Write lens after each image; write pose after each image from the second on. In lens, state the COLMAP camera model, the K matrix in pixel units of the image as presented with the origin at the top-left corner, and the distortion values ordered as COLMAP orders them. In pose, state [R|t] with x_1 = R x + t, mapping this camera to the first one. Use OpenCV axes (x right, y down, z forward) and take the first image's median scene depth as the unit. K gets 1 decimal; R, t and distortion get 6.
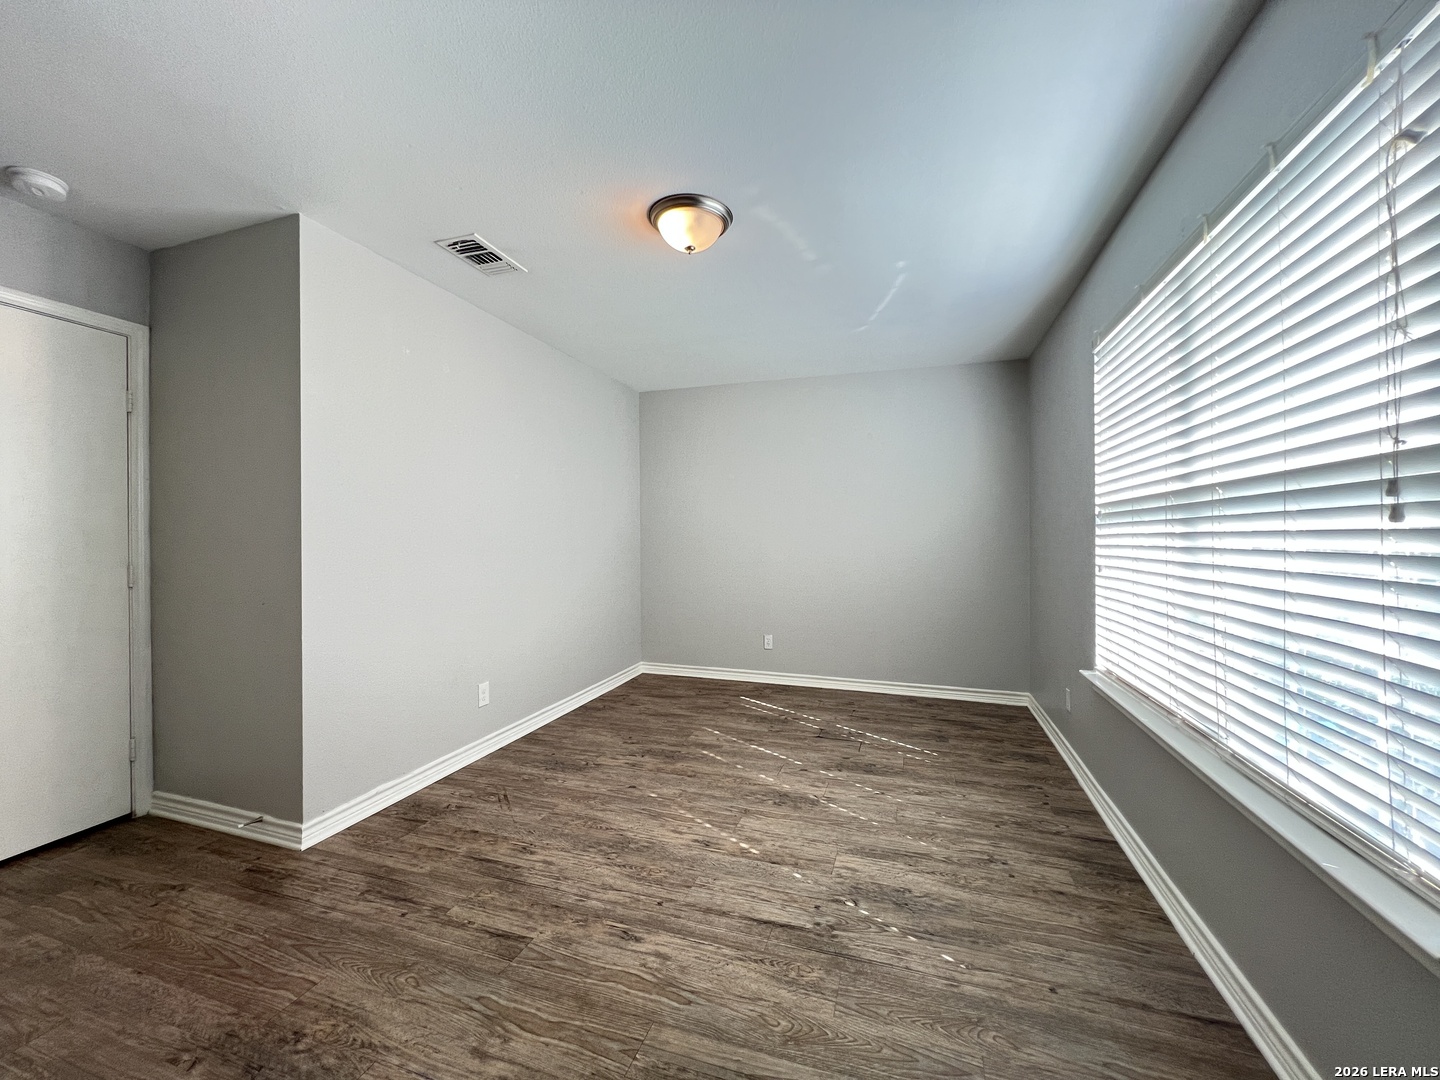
lens RADIAL K [[576.5, 0, 712.4], [0, 576.5, 542.4], [0, 0, 1]] dist [-0.001145, 0.000357]
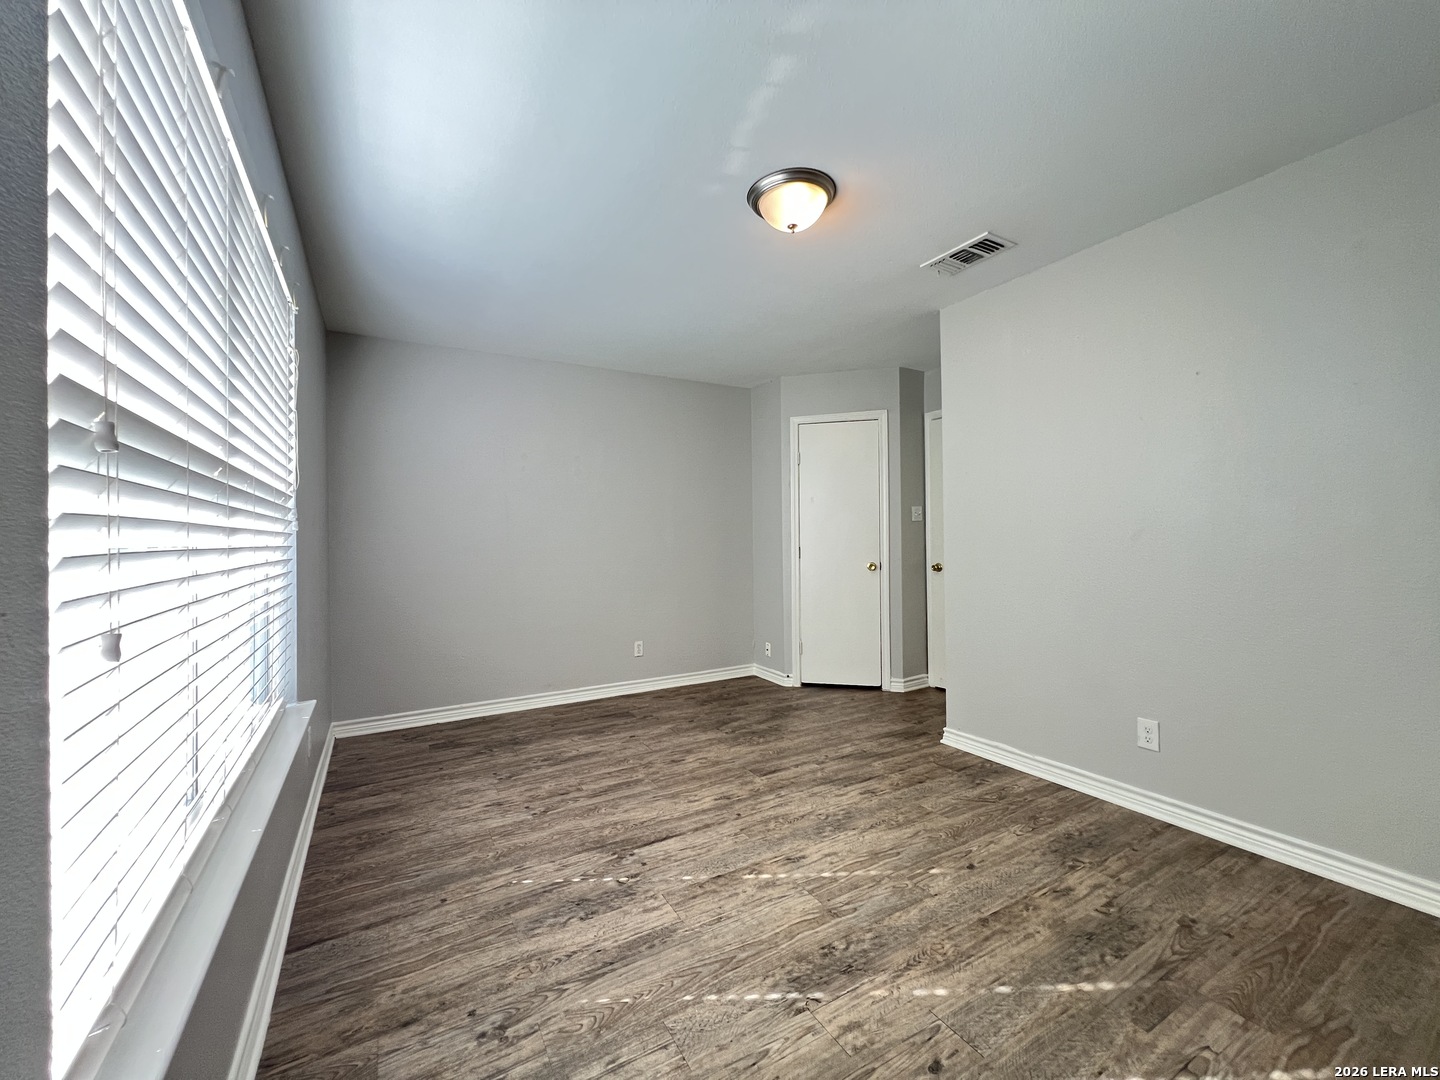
lens RADIAL K [[576.5, 0, 726.2], [0, 576.5, 537.0], [0, 0, 1]] dist [-0.001145, 0.000357]
pose [[-0.643633, 0.007490, -0.765298, 0.838252], [0.007380, 0.999966, 0.003580, -0.003140], [0.765299, -0.003343, -0.643666, 1.662047]]
